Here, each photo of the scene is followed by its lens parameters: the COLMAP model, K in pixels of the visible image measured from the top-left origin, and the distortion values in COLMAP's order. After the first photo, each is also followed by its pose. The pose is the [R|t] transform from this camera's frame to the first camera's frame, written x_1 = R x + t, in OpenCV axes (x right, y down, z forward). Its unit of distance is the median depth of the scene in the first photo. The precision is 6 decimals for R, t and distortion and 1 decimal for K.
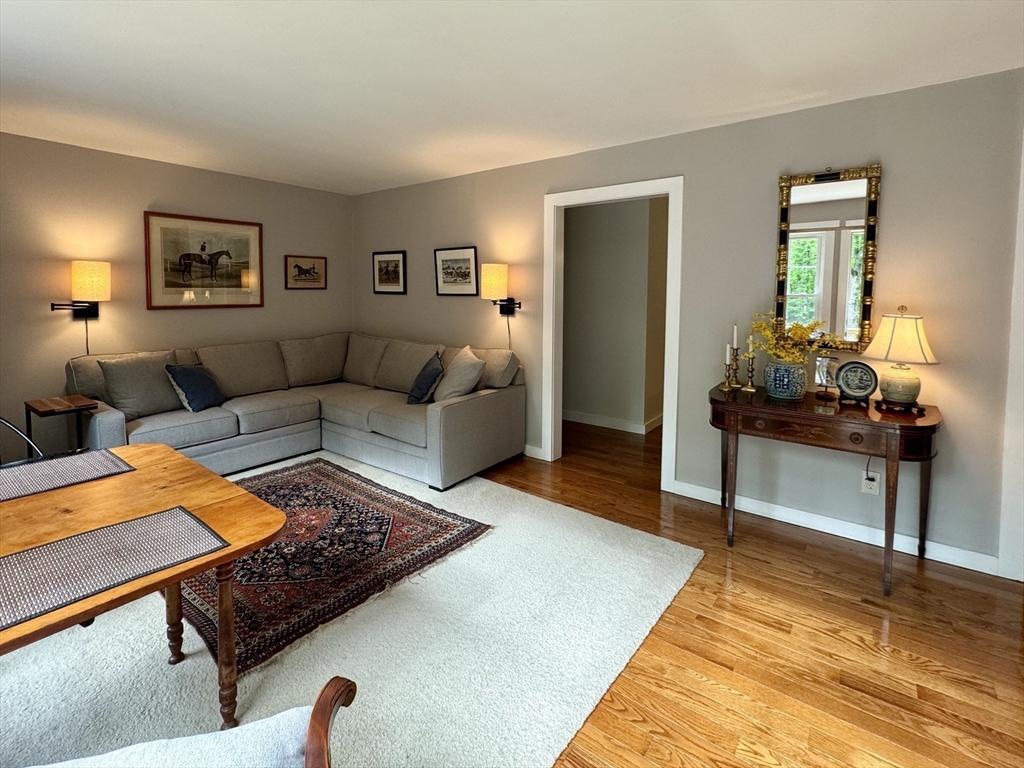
lens RADIAL K [[480.4, 0, 508.6], [0, 480.4, 316.3], [0, 0, 1]] dist [0.000430, 0.000577]
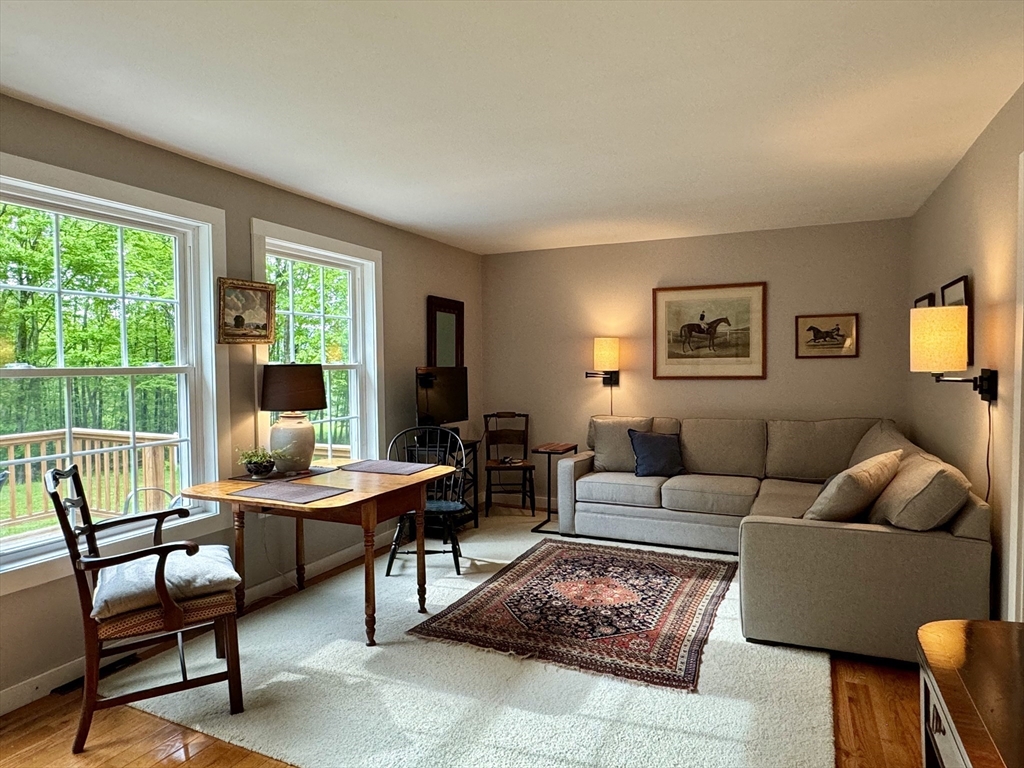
lens RADIAL K [[639.0, 0, 513.2], [0, 639.0, 387.6], [0, 0, 1]] dist [-0.004265, 0.008010]
pose [[0.231143, 0.031200, -0.972419, 0.662804], [-0.042691, 0.998848, 0.021901, -0.014722], [0.971983, 0.036451, 0.232208, 0.415596]]
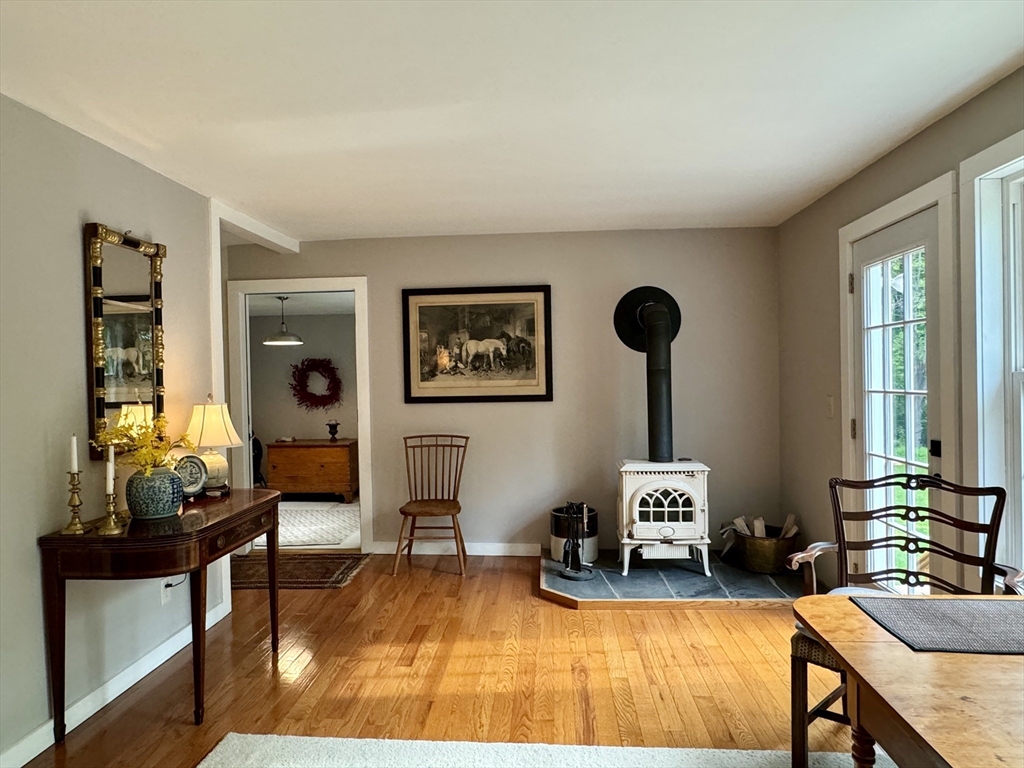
lens RADIAL K [[639.0, 0, 511.0], [0, 639.0, 384.4], [0, 0, 1]] dist [-0.004265, 0.008010]
pose [[-0.547795, -0.007487, 0.836579, -0.478787], [0.060754, 0.996964, 0.048704, -0.048318], [-0.834403, 0.077505, -0.545677, 0.848517]]
